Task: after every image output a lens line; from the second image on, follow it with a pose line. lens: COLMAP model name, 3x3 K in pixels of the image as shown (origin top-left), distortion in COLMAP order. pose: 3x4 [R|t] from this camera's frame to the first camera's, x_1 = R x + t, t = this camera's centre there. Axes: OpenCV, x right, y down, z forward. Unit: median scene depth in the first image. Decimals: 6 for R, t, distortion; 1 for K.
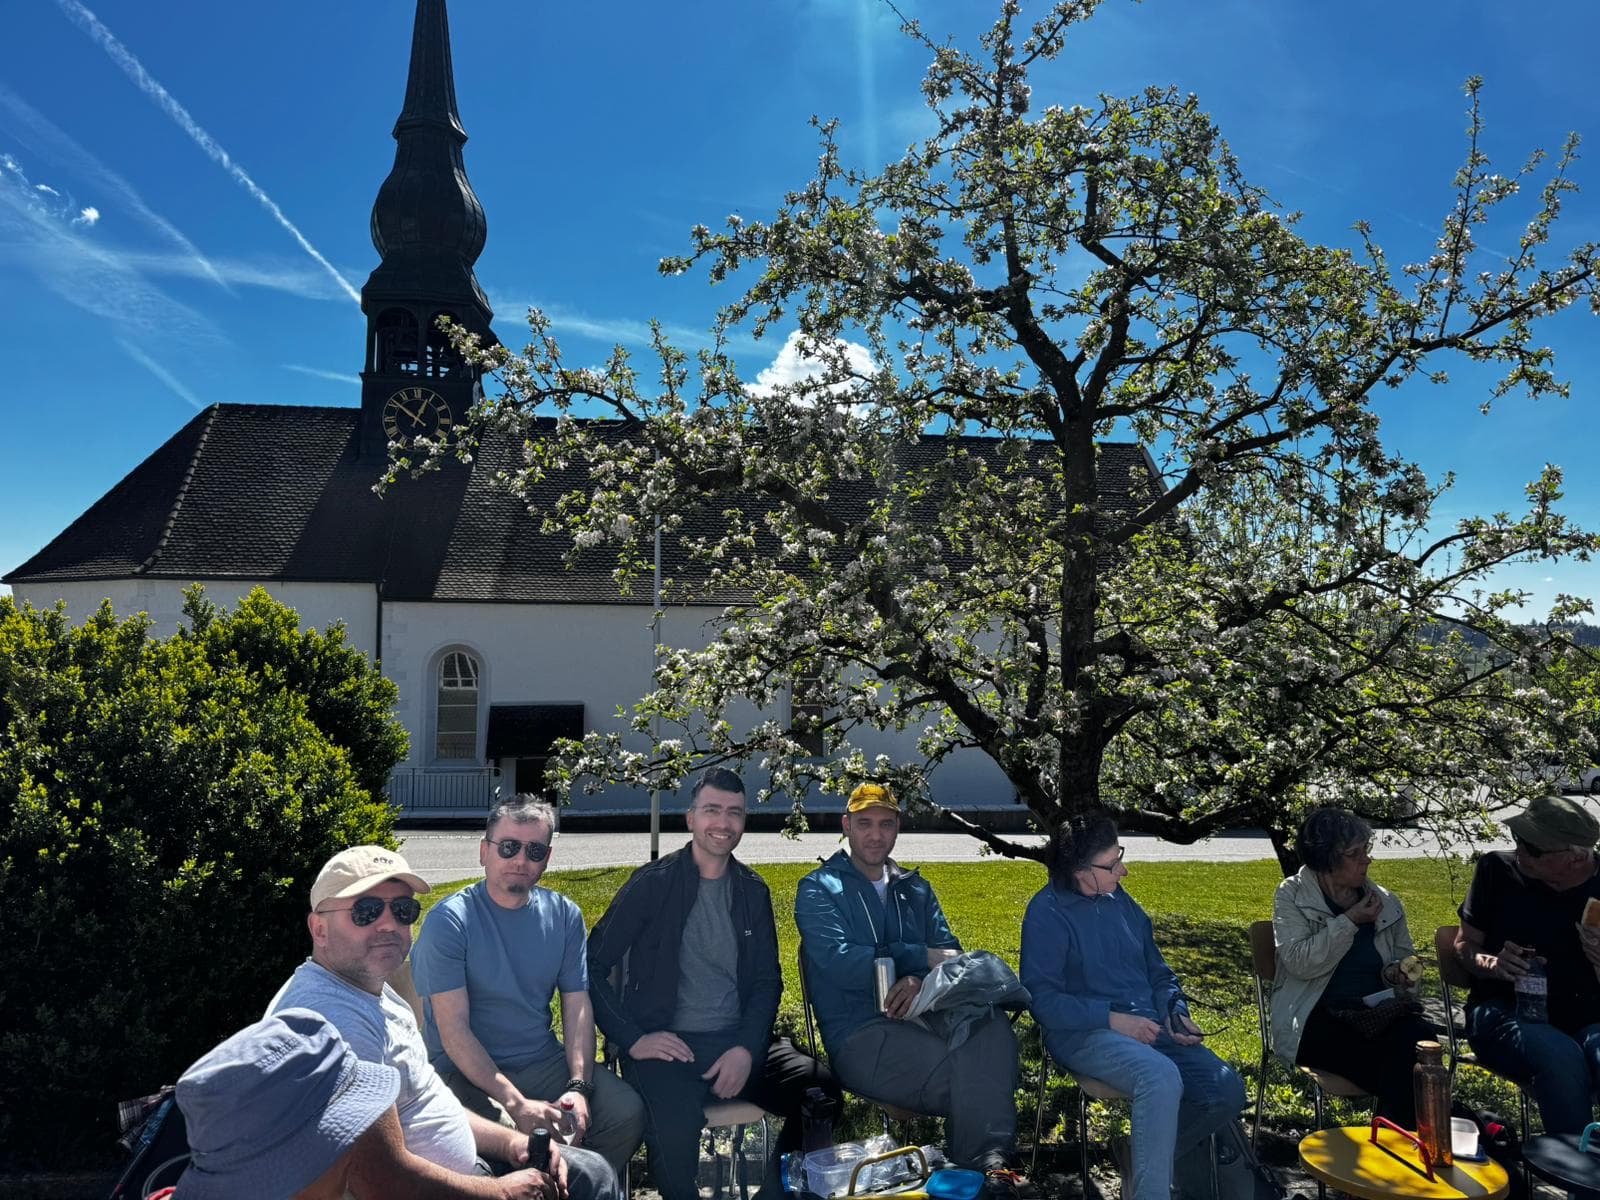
lens RADIAL K [[1038.2, 0, 802.5], [0, 1038.2, 634.4], [0, 0, 1]] dist [0.104519, -0.147092]
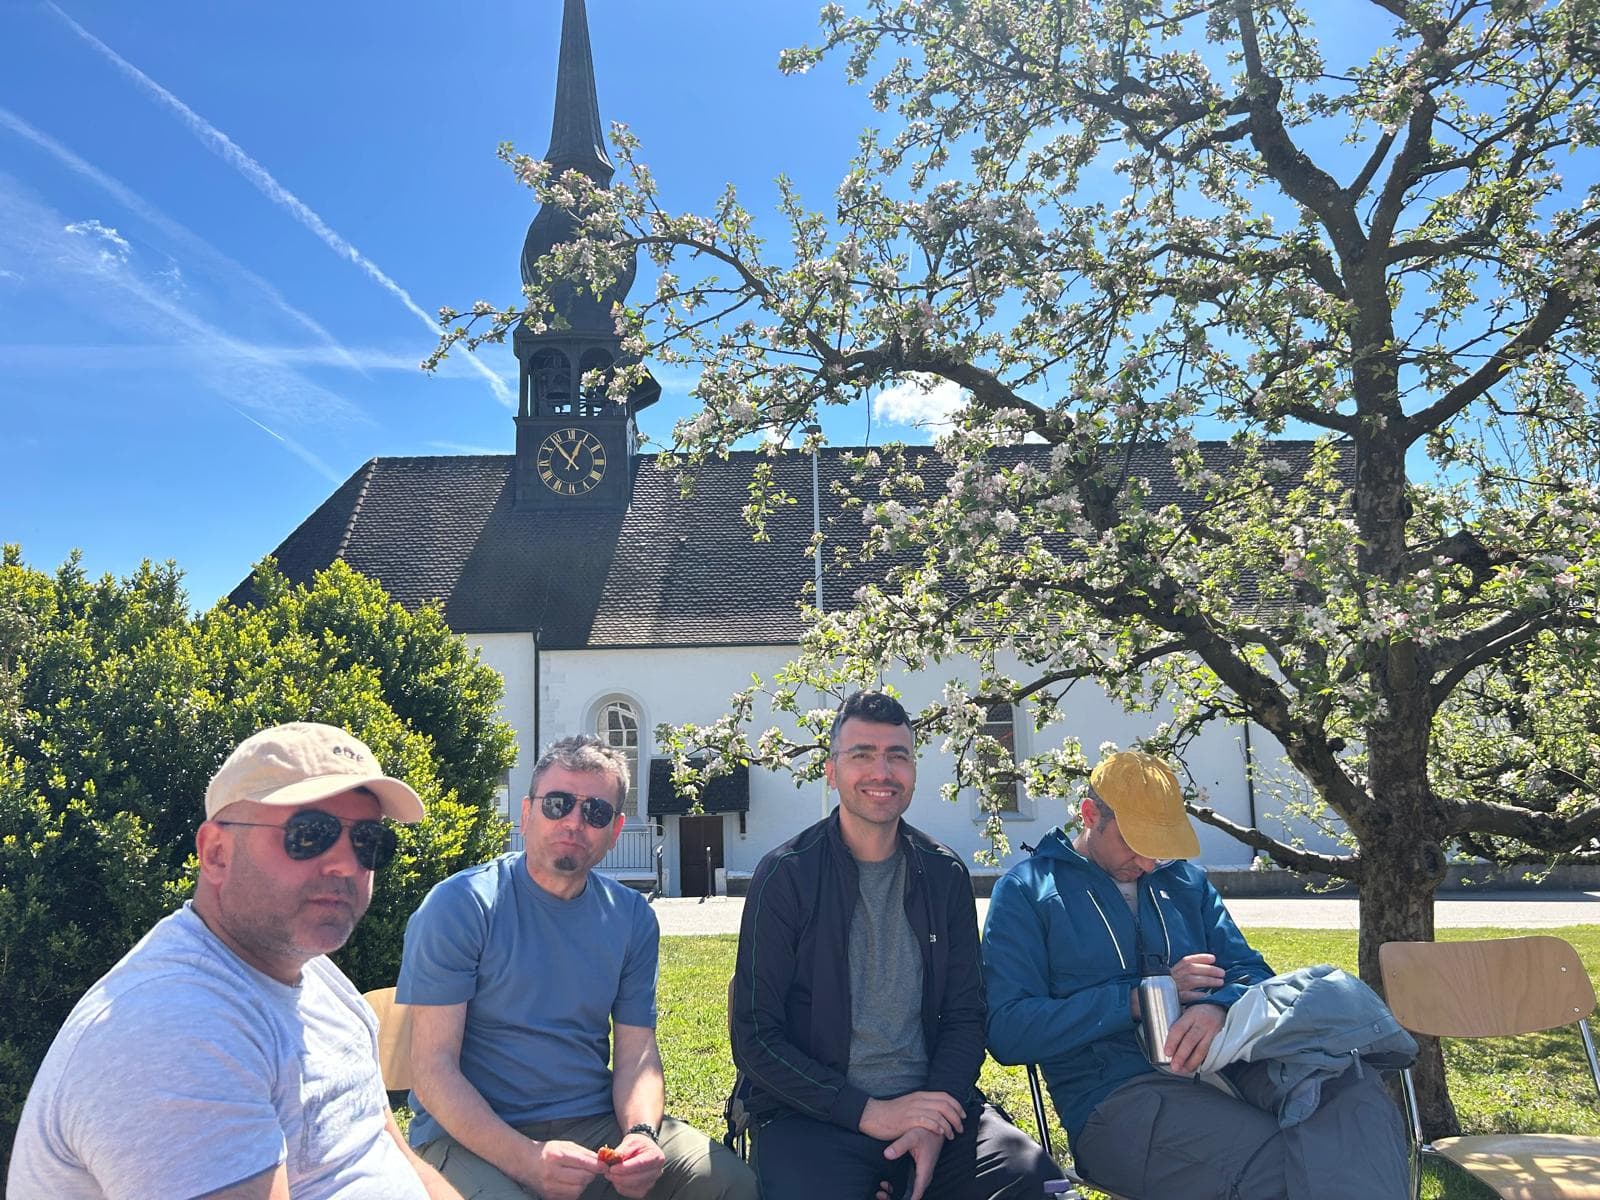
lens RADIAL K [[1154.7, 0, 800.0], [0, 1154.7, 600.0], [0, 0, 1]] dist [0.121544, -0.178519]
pose [[0.986488, -0.046302, -0.157154, -0.006218], [0.036265, 0.997151, -0.066145, 0.074986], [0.159769, 0.059552, 0.985357, 0.161568]]
